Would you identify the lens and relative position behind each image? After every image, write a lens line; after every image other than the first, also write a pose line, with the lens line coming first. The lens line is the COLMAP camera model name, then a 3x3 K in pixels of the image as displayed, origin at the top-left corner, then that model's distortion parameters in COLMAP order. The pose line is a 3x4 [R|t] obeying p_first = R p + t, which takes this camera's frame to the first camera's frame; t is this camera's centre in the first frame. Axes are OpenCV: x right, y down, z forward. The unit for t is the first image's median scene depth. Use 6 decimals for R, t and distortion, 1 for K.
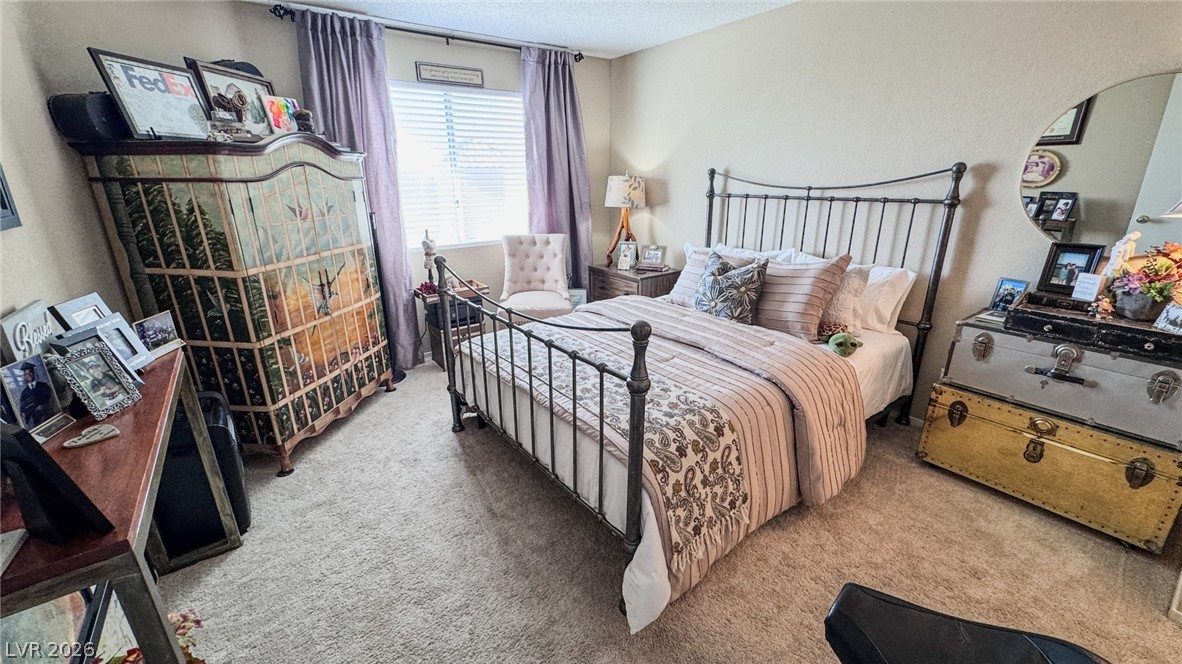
lens RADIAL K [[472.2, 0, 591.0], [0, 472.2, 332.0], [0, 0, 1]] dist [-0.002511, -0.000262]
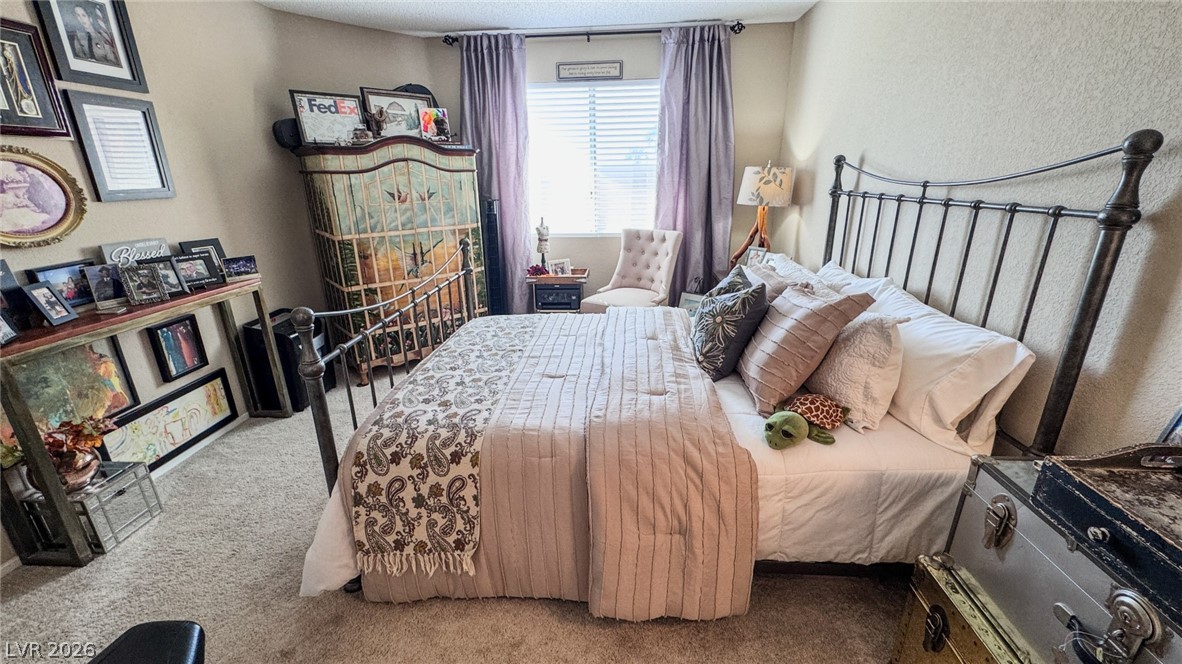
lens RADIAL K [[472.2, 0, 591.0], [0, 472.2, 332.0], [0, 0, 1]] dist [-0.002511, -0.000262]
pose [[0.760412, 0.206637, -0.615691, 0.654317], [-0.198241, 0.976638, 0.082938, -0.096493], [0.618445, 0.058988, 0.783611, 0.309423]]
